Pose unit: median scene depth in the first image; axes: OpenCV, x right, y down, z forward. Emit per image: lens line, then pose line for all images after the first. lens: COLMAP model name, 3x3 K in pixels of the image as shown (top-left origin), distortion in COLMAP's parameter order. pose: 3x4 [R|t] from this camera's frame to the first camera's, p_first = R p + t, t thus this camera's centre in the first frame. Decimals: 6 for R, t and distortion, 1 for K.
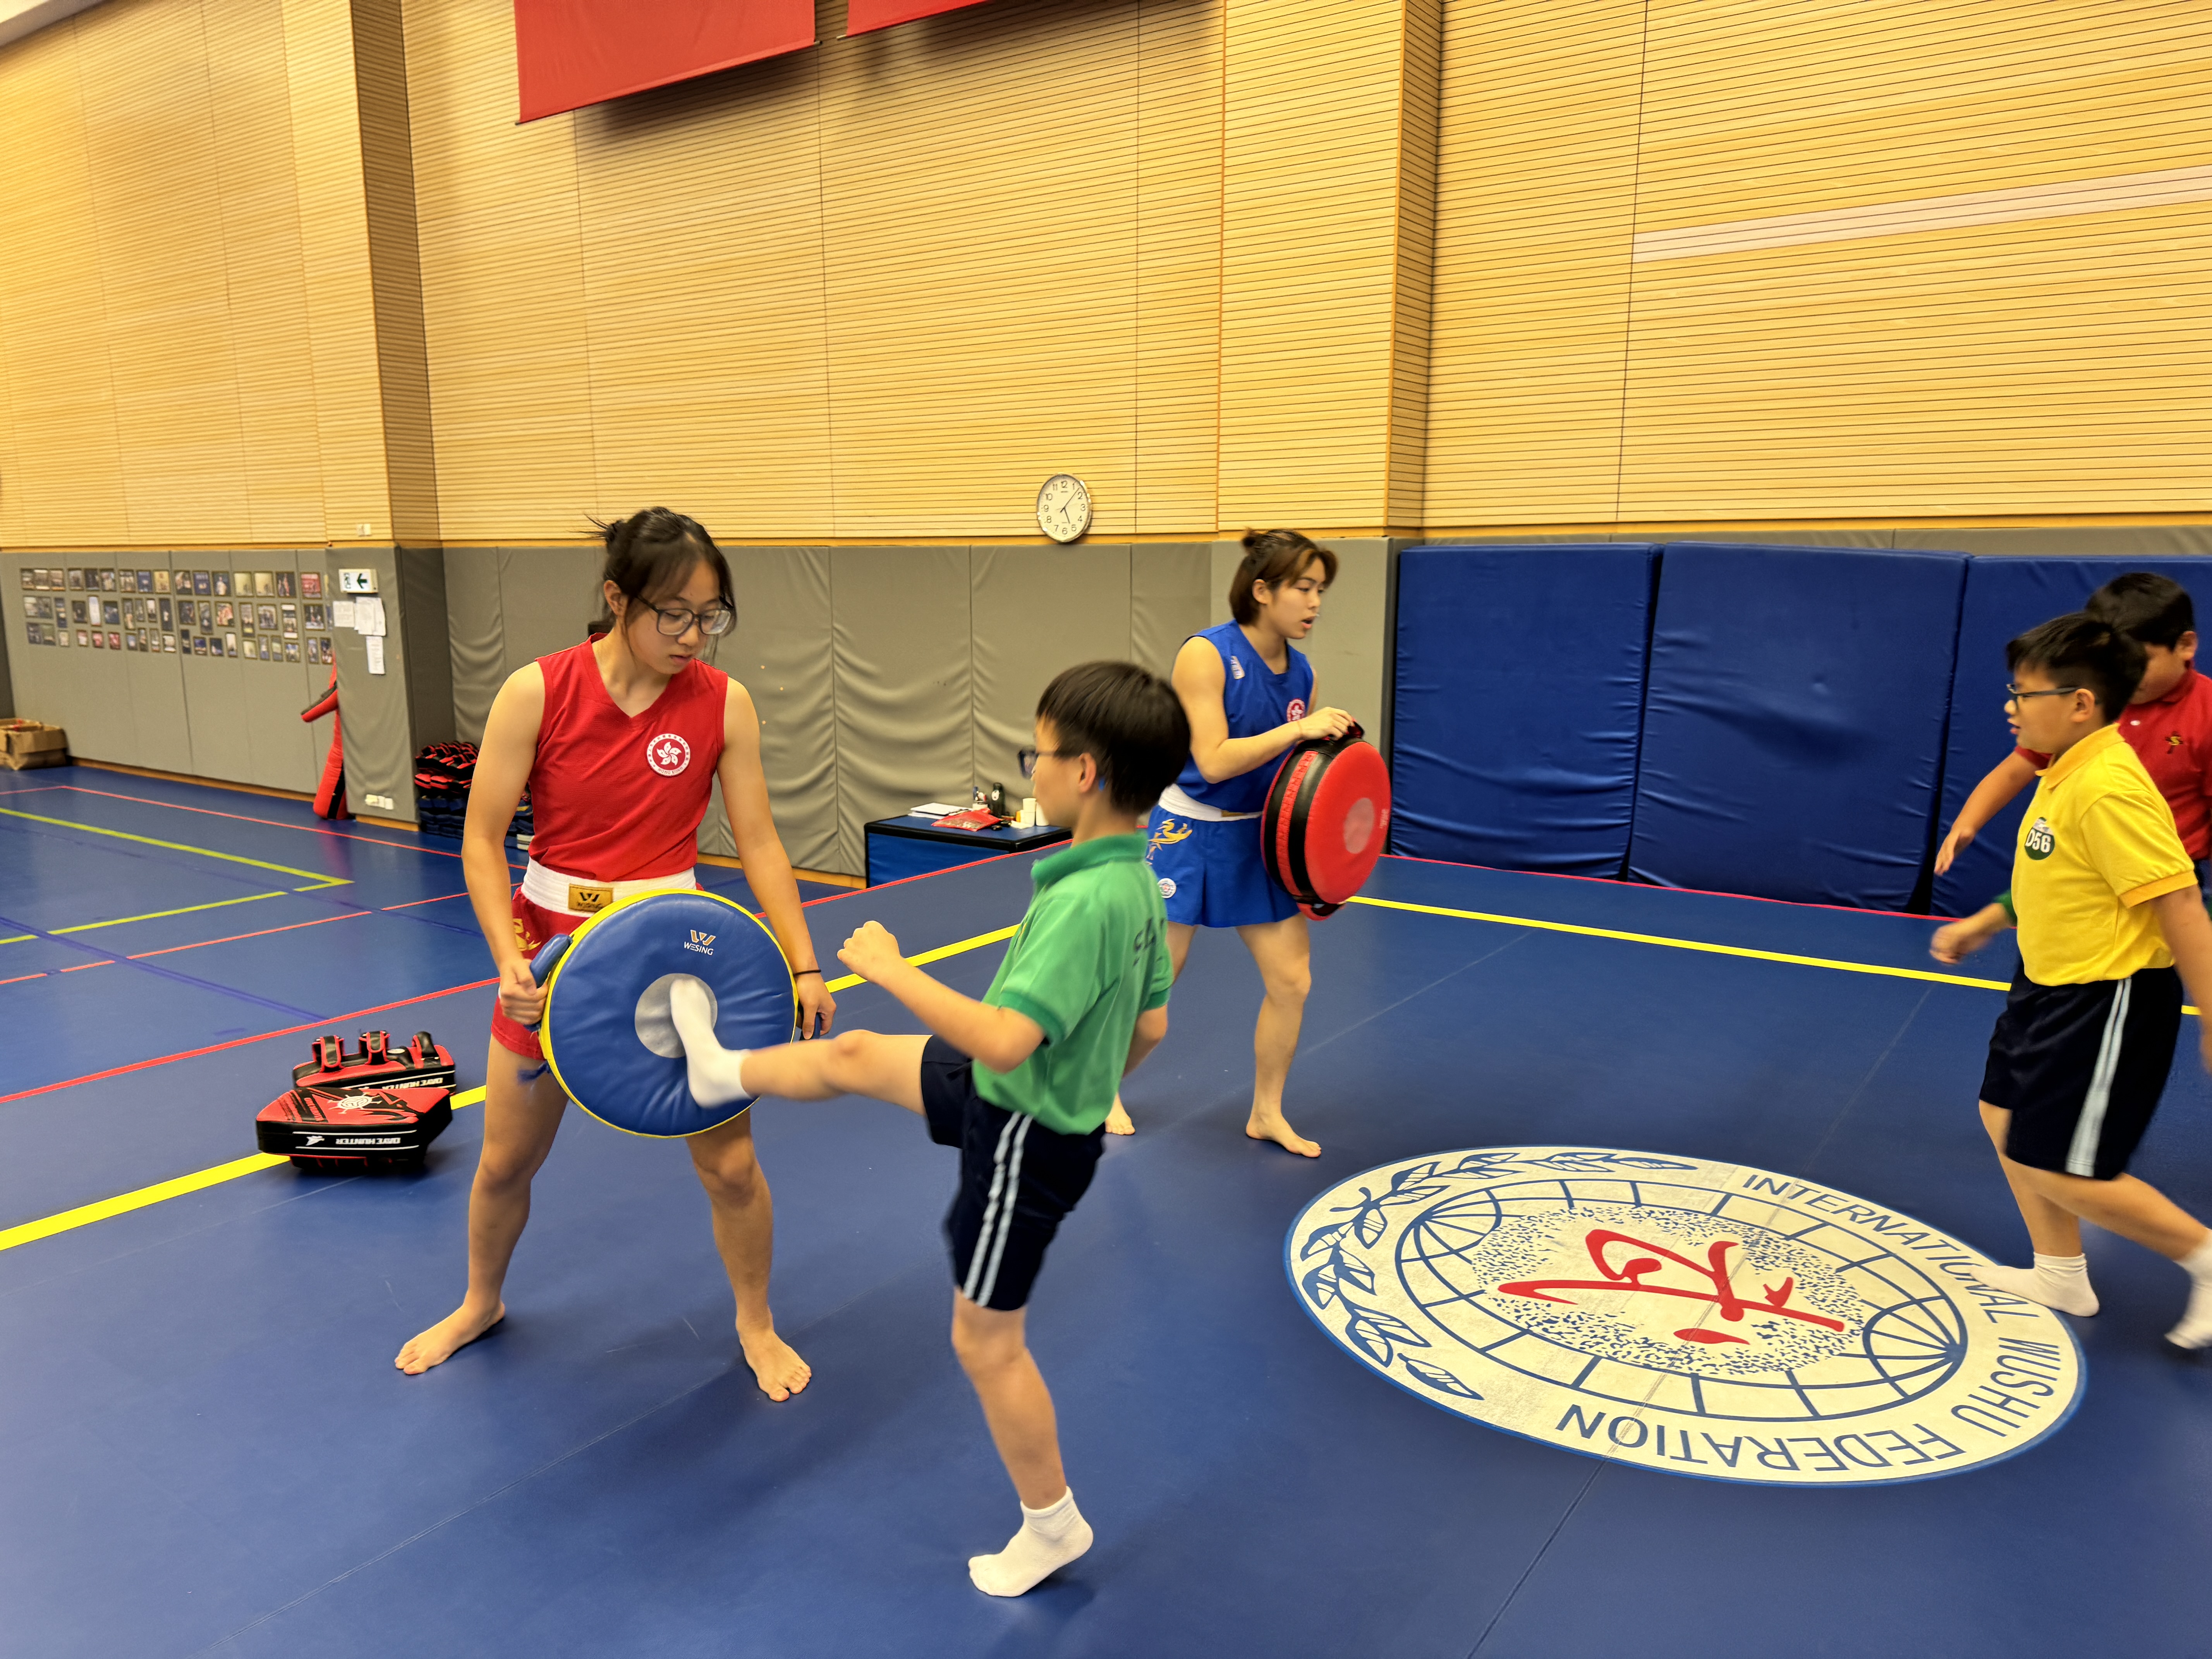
lens RADIAL K [[1573.9, 0, 1077.8], [0, 1573.9, 835.6], [0, 0, 1]] dist [0.001898, -0.003744]
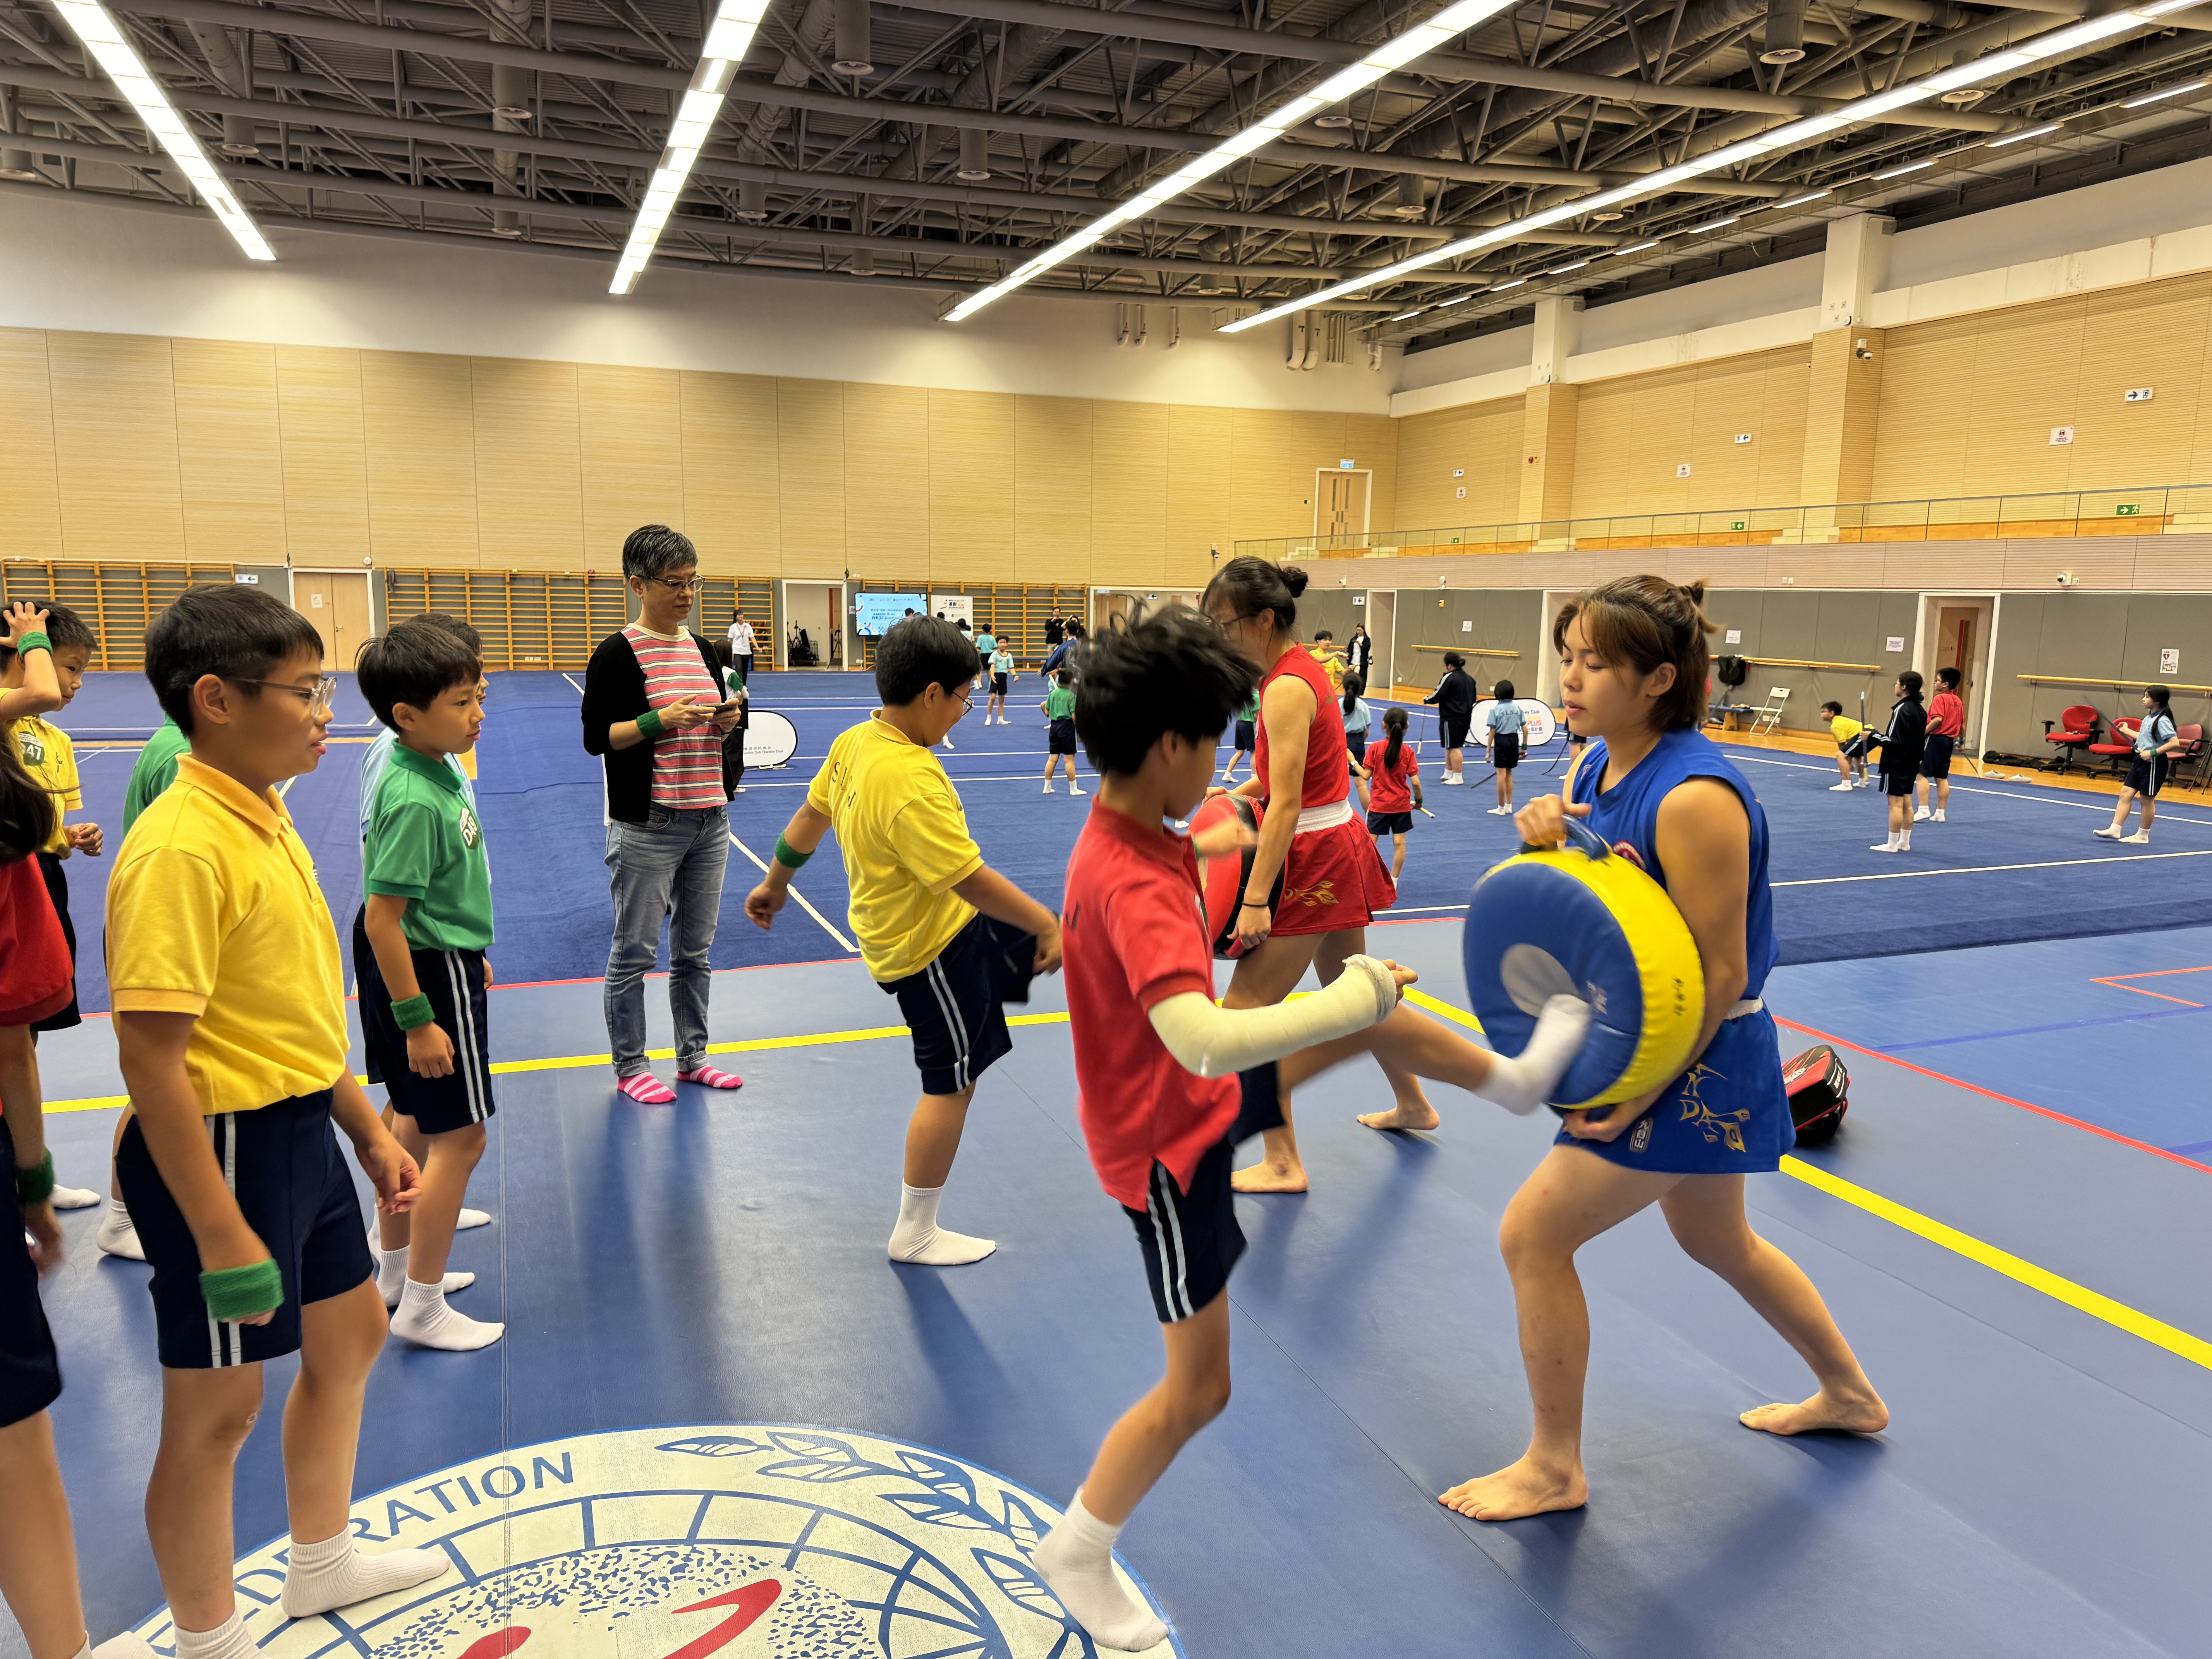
lens RADIAL K [[1559.7, 0, 1110.1], [0, 1559.7, 843.6], [0, 0, 1]] dist [0.002229, -0.015600]
pose [[-0.546933, 0.123747, -0.827980, 0.778912], [-0.166300, 0.953246, 0.252321, -0.259316], [0.820493, 0.275696, -0.500782, 1.469518]]
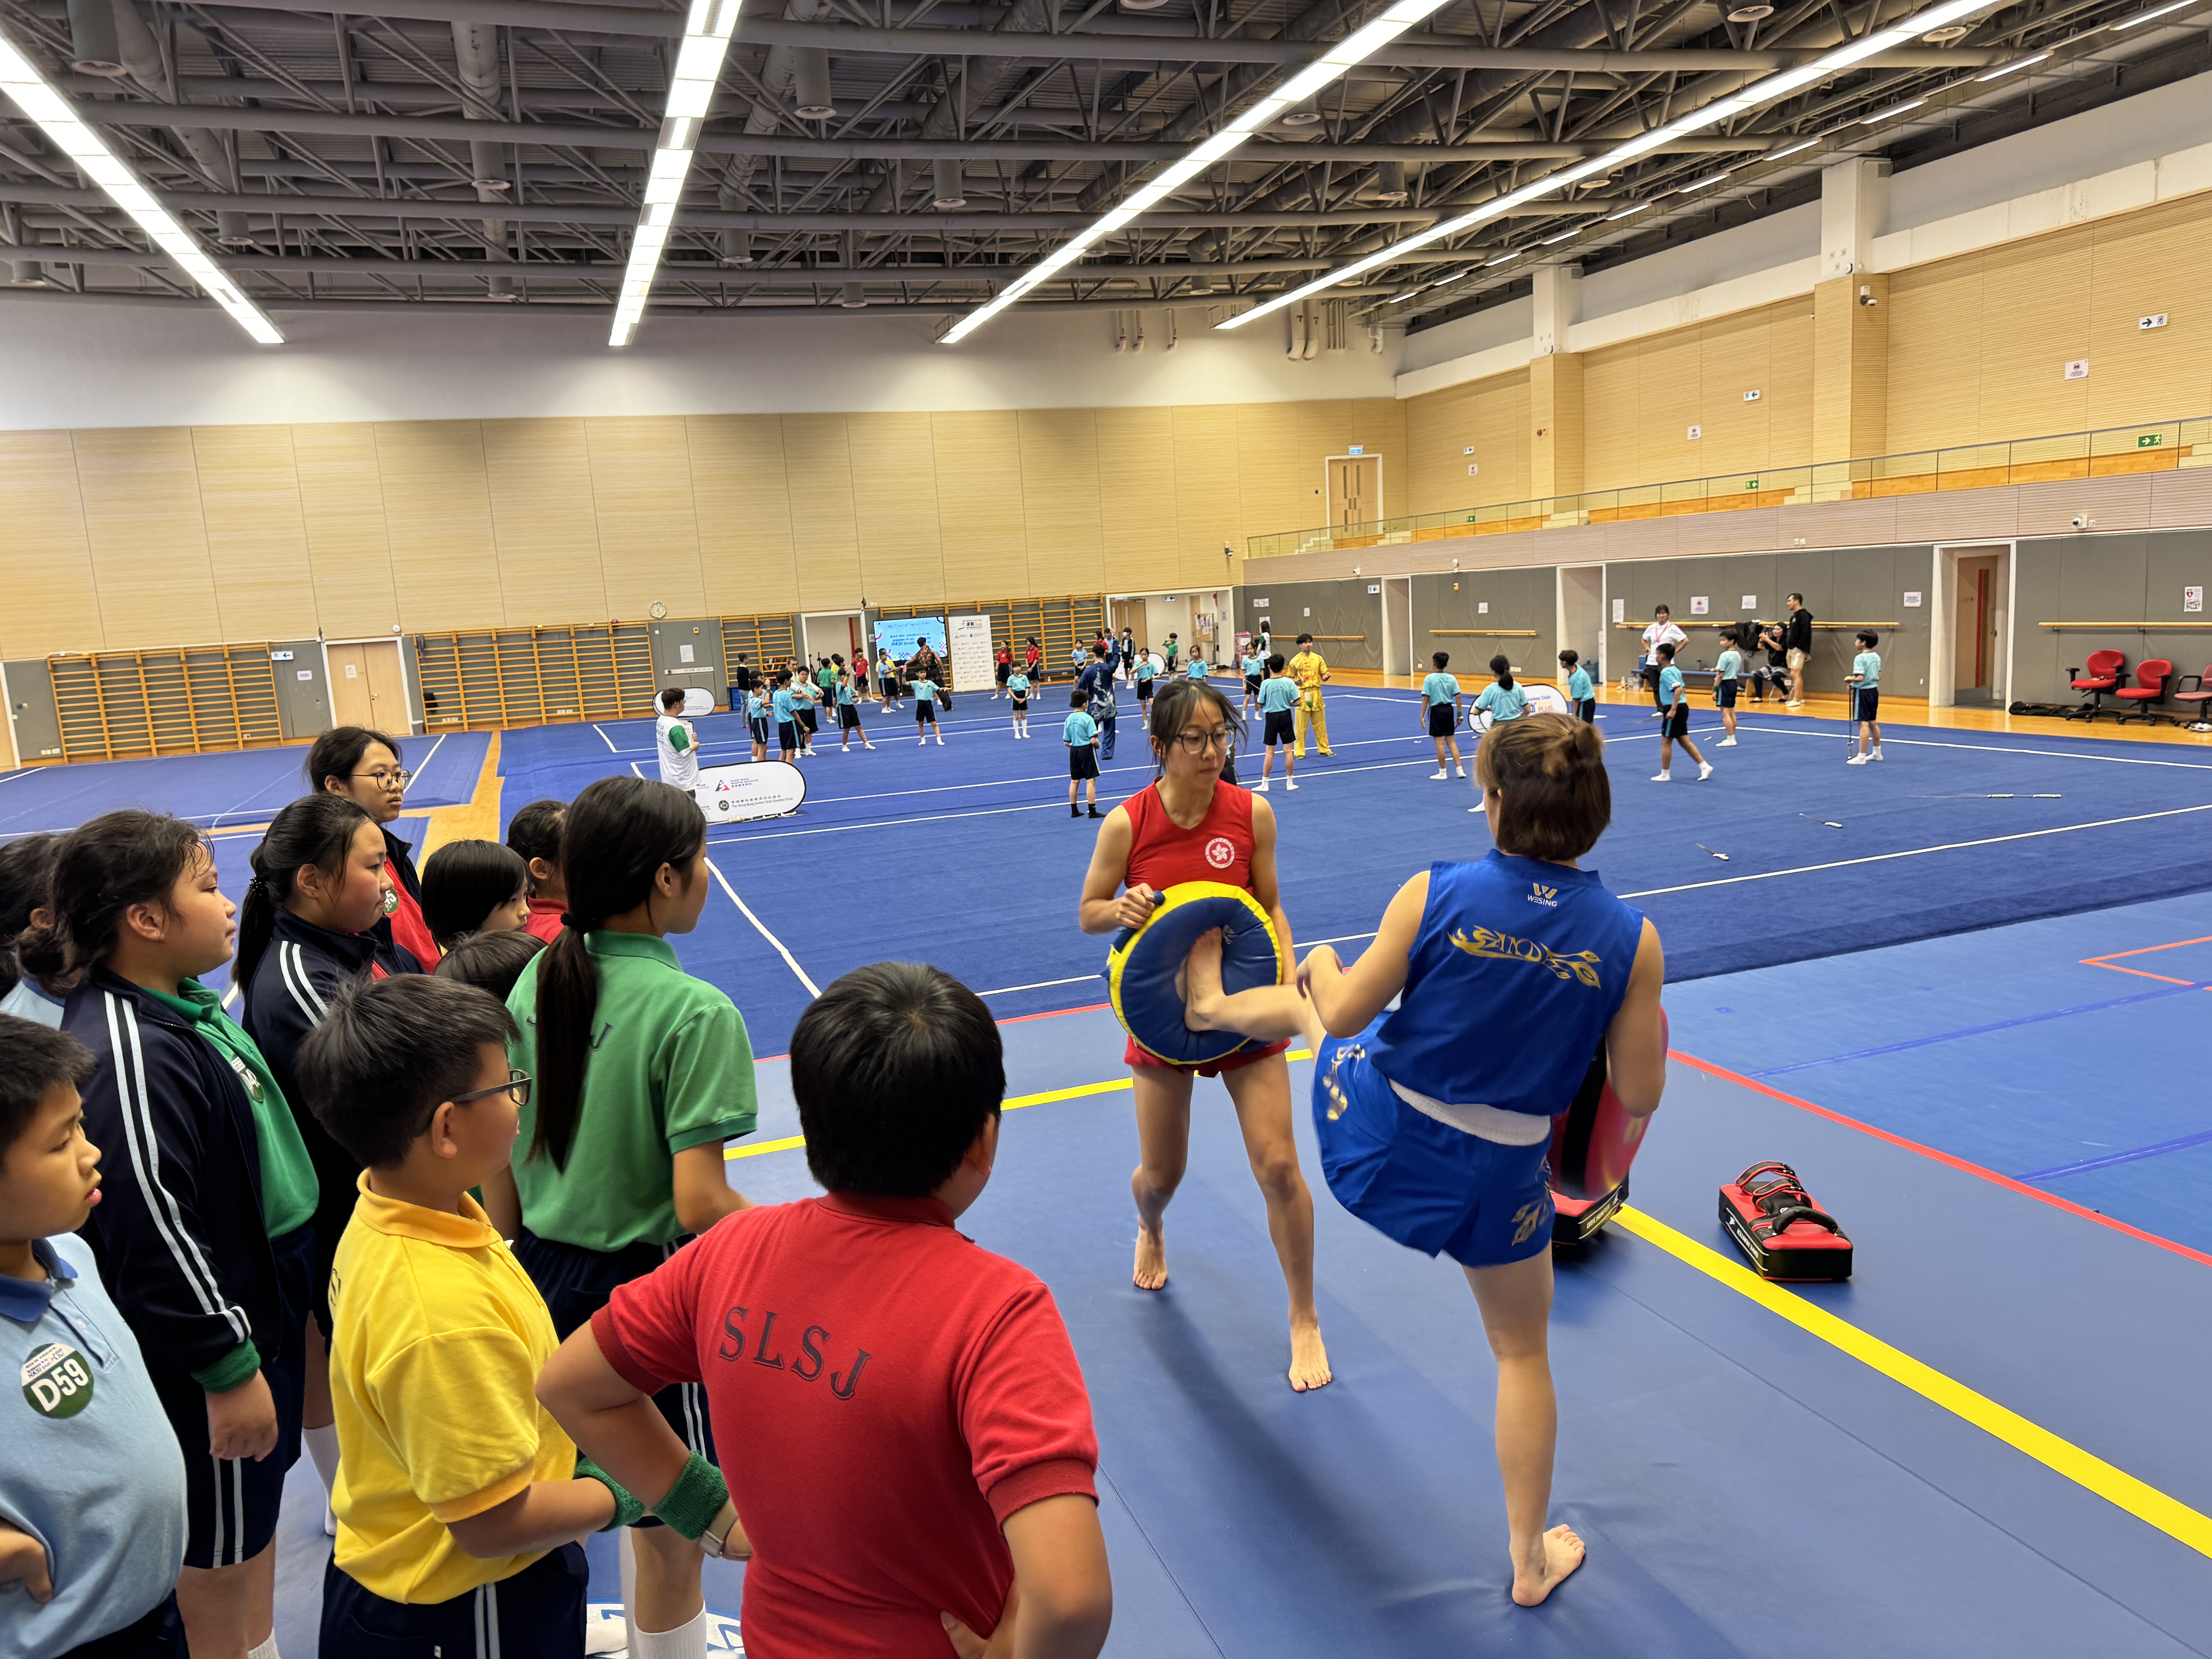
lens RADIAL K [[1555.0, 0, 1097.9], [0, 1555.0, 858.9], [0, 0, 1]] dist [0.007889, -0.022622]
pose [[-0.570690, 0.174468, -0.802418, 0.690491], [-0.085950, 0.959111, 0.269665, -0.388635], [0.816655, 0.222863, -0.532359, 1.594018]]
